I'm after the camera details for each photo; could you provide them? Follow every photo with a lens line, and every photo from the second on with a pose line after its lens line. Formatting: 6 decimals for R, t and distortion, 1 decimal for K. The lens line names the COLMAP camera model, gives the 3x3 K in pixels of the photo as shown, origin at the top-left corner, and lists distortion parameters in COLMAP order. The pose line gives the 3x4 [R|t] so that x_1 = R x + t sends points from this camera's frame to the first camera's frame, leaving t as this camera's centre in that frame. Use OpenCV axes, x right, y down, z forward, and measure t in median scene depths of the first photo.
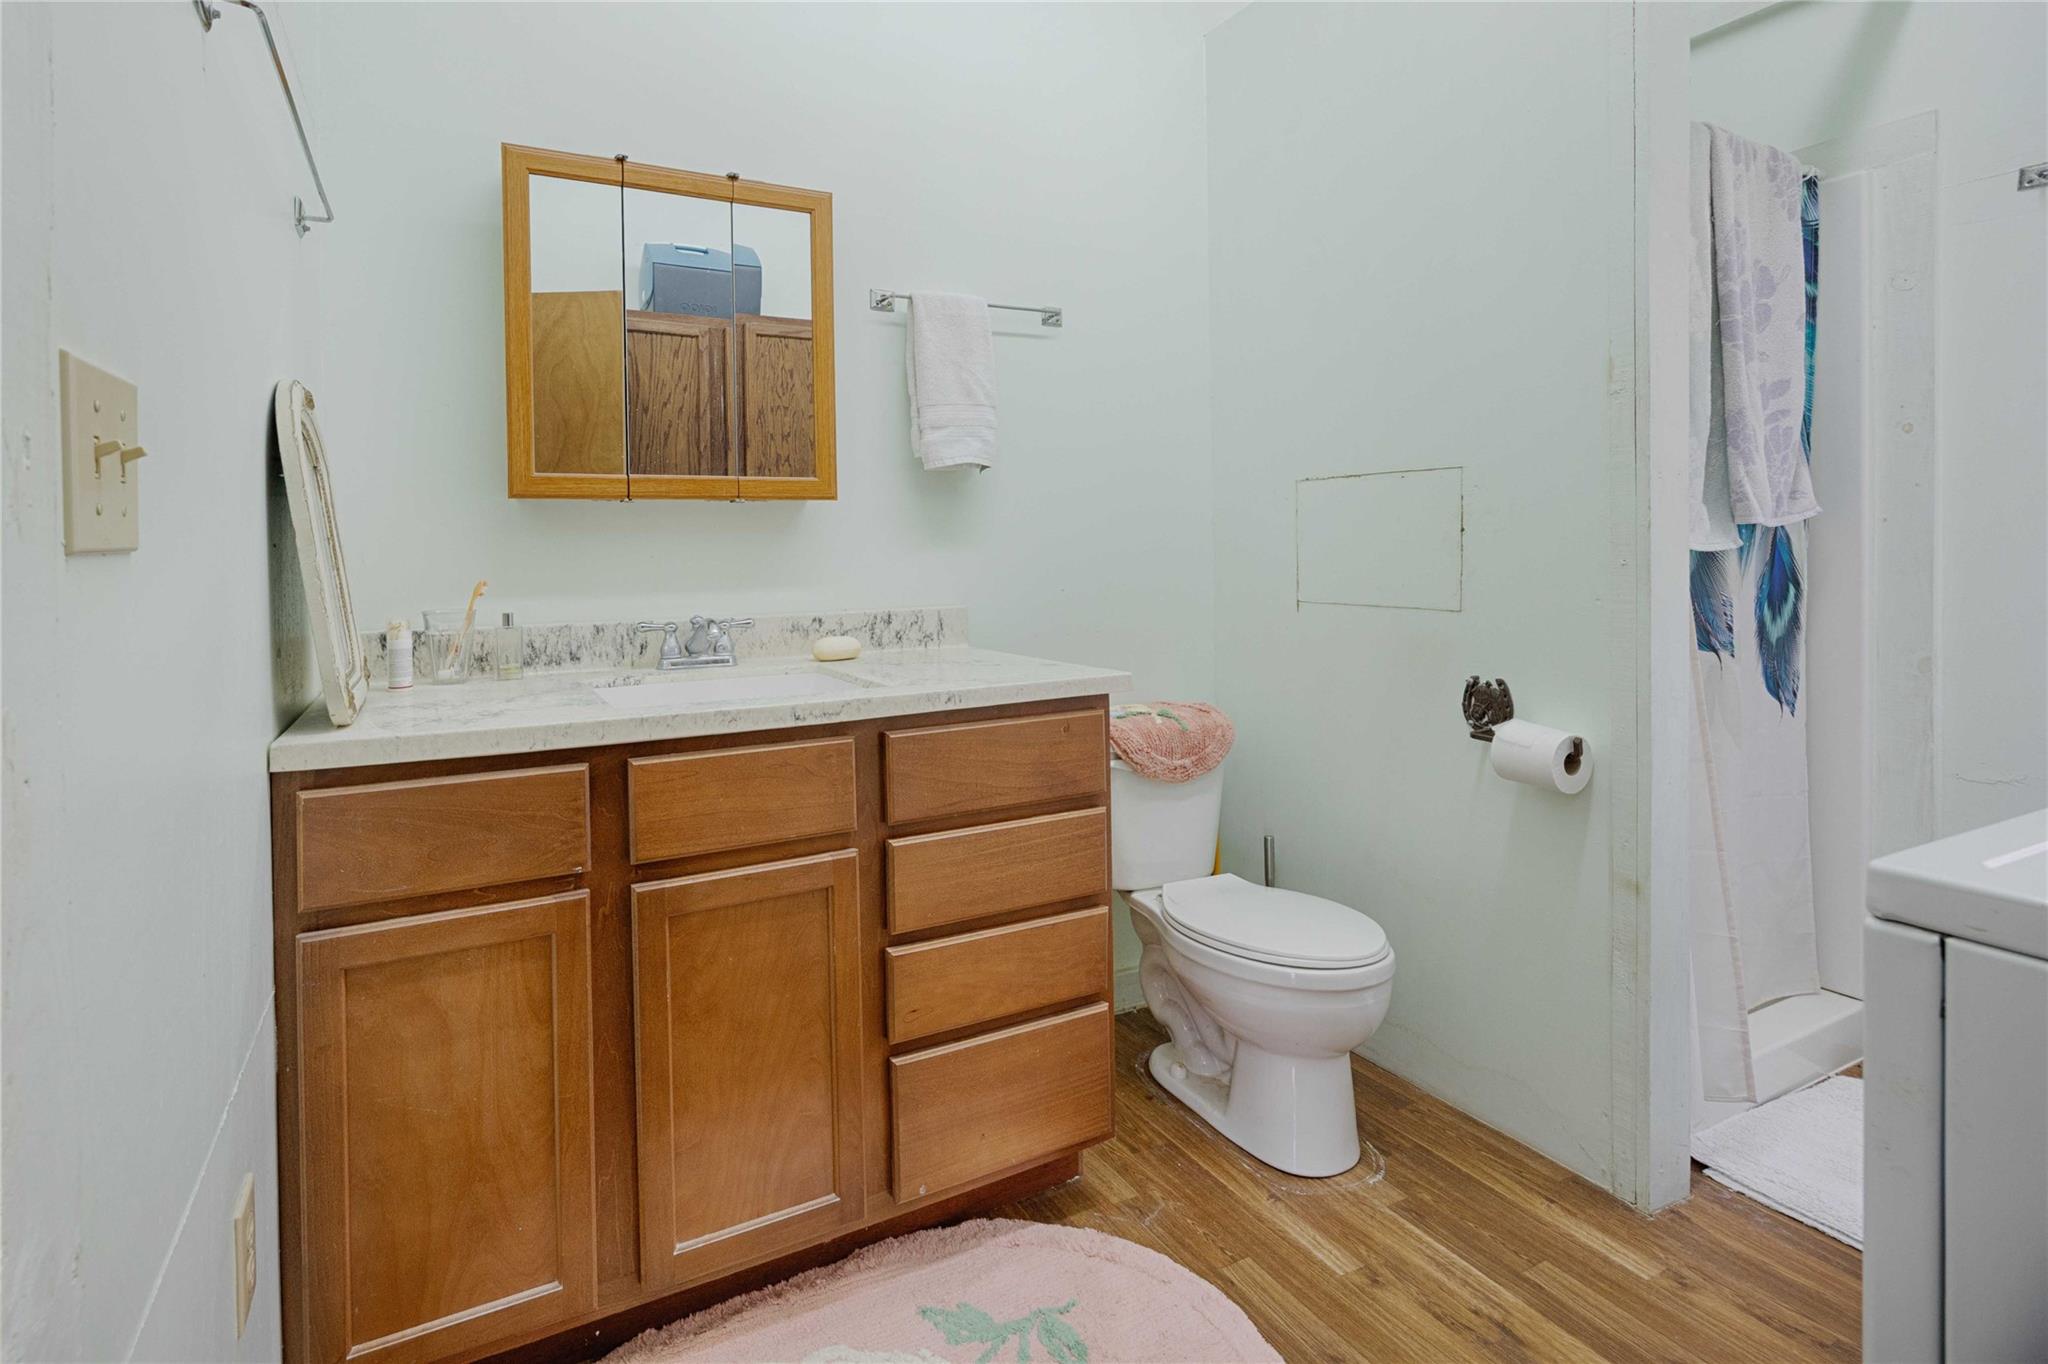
lens RADIAL K [[901.0, 0, 846.6], [0, 901.0, 563.3], [0, 0, 1]] dist [-0.000263, -0.000007]
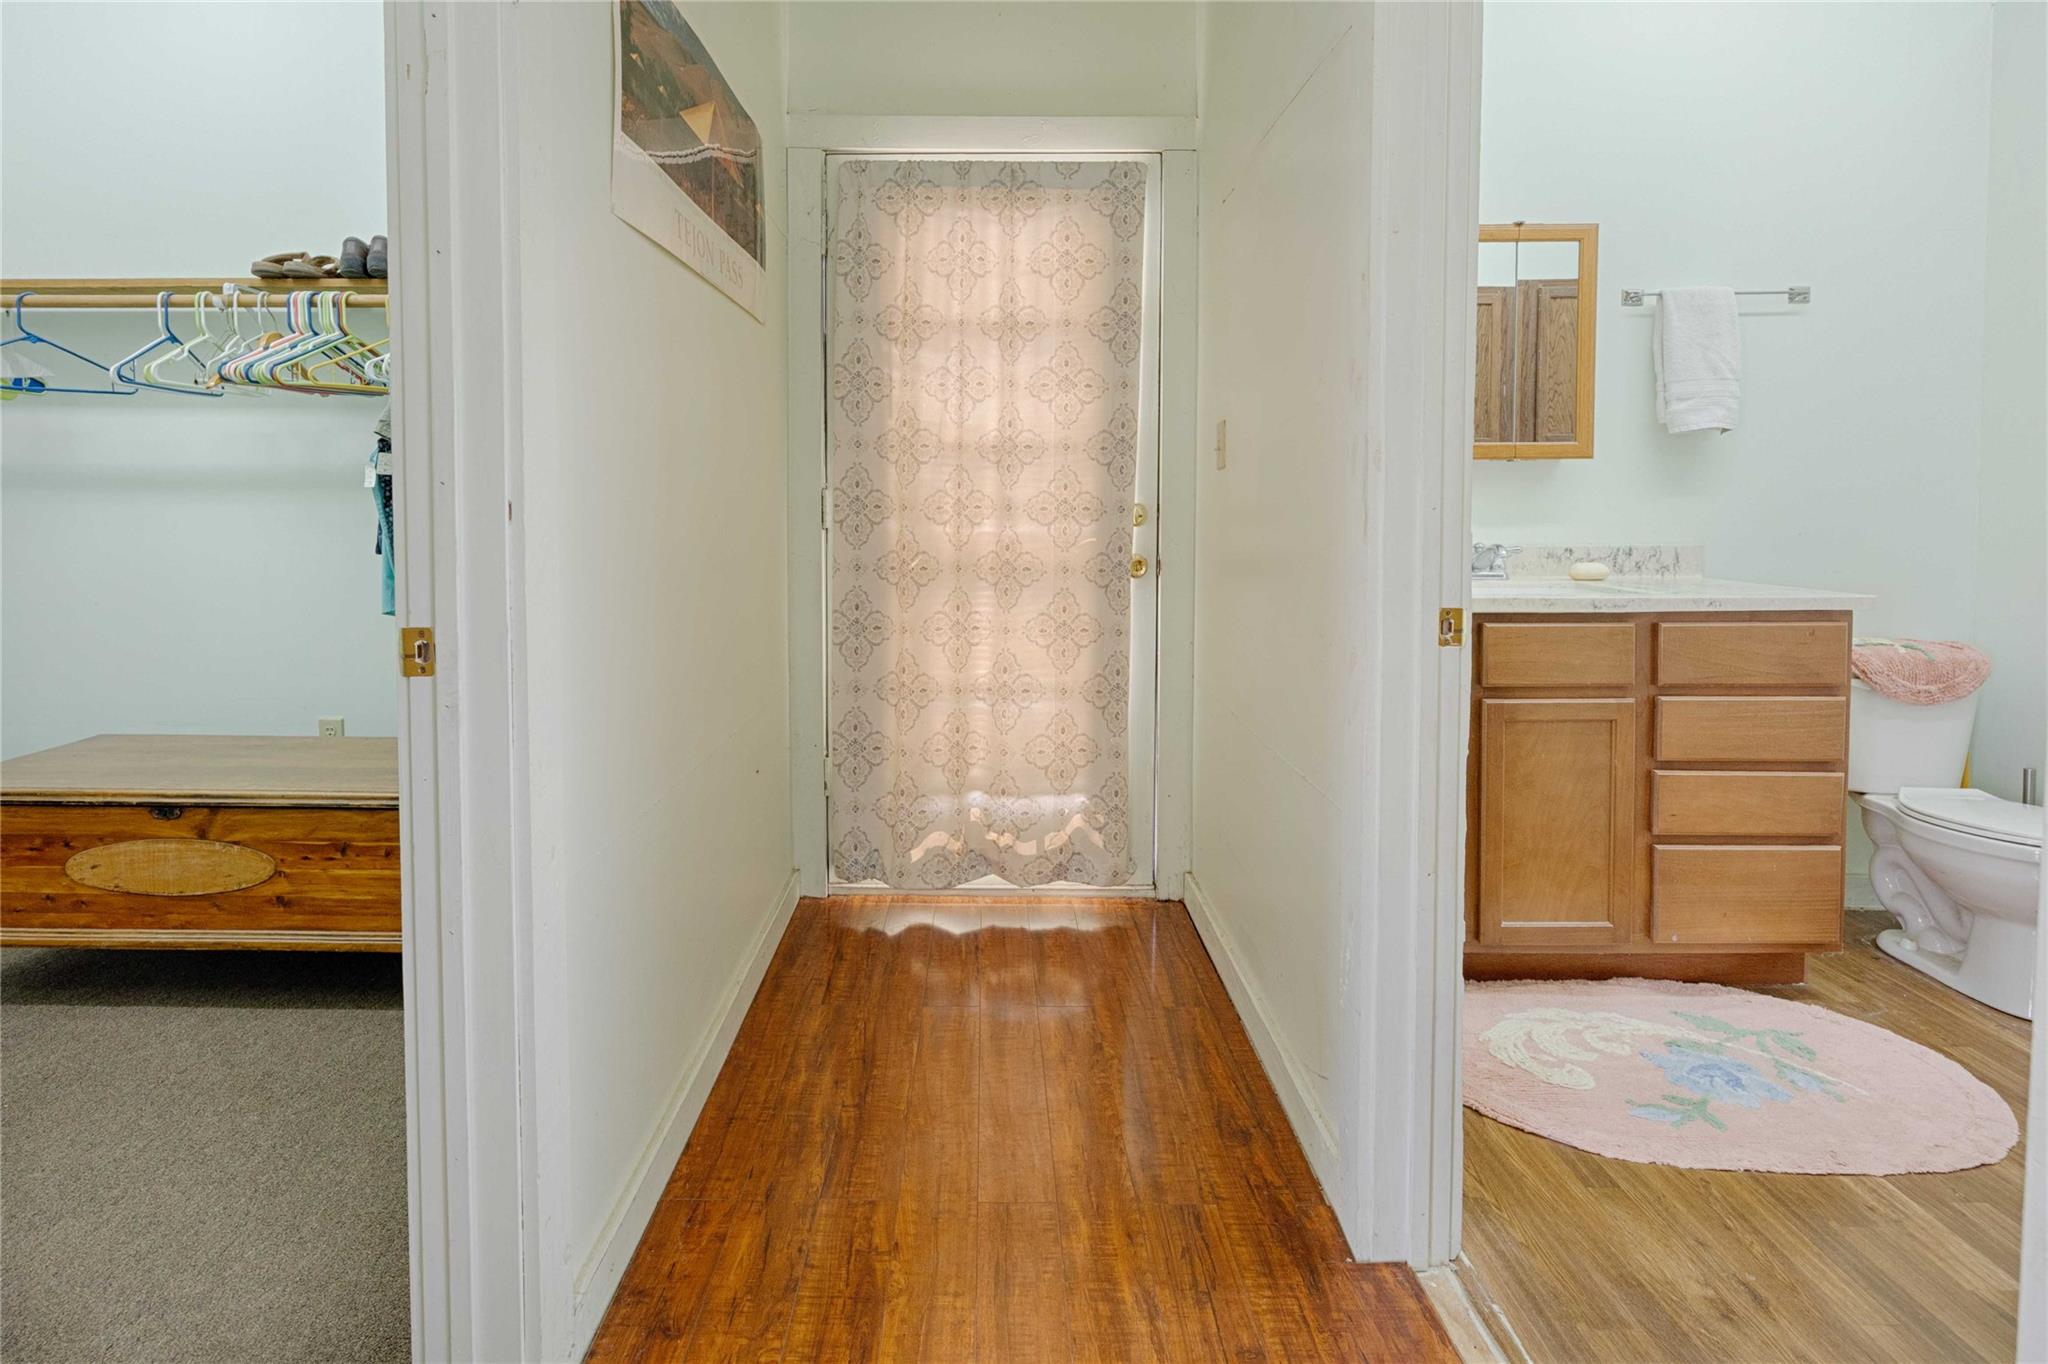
lens RADIAL K [[945.1, 0, 1015.5], [0, 945.1, 537.8], [0, 0, 1]] dist [-0.001153, -0.000201]
pose [[0.909494, 0.029856, -0.414643, -0.215007], [-0.016375, 0.999217, 0.036031, 0.009584], [0.415394, -0.025980, 0.909271, -0.644264]]
